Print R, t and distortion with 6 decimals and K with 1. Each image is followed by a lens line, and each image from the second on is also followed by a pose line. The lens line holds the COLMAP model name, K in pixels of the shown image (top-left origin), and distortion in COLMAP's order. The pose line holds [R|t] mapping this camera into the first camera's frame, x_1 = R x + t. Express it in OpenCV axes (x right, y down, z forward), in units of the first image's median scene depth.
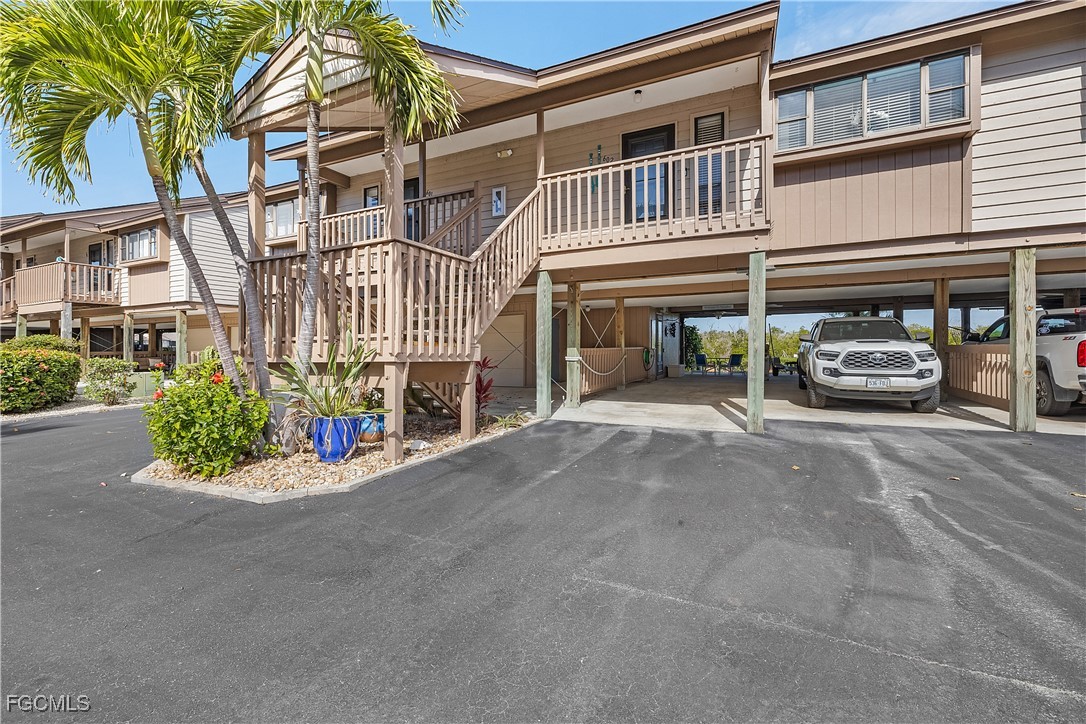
lens RADIAL K [[459.8, 0, 543.9], [0, 459.8, 347.1], [0, 0, 1]] dist [0.001293, 0.000570]
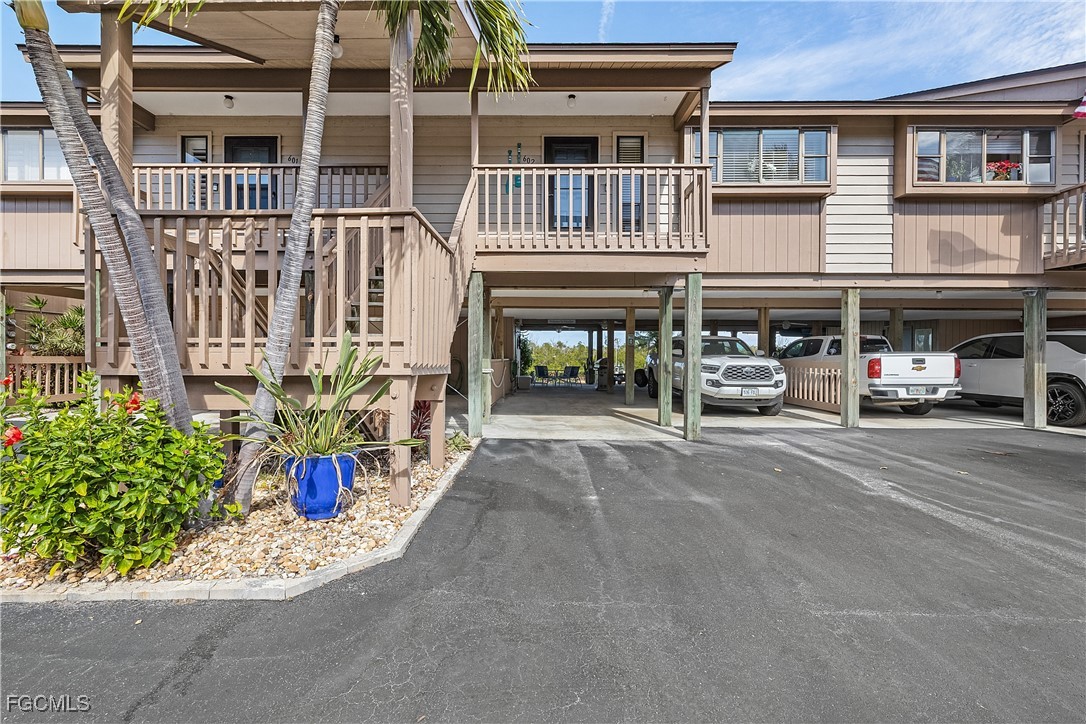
lens RADIAL K [[467.2, 0, 546.8], [0, 467.2, 361.3], [0, 0, 1]] dist [0.002440, -0.000246]
pose [[0.908664, 0.012173, 0.417350, -0.259223], [-0.014768, 0.999886, 0.002990, 0.002360], [-0.417266, -0.008880, 0.908741, 0.123974]]
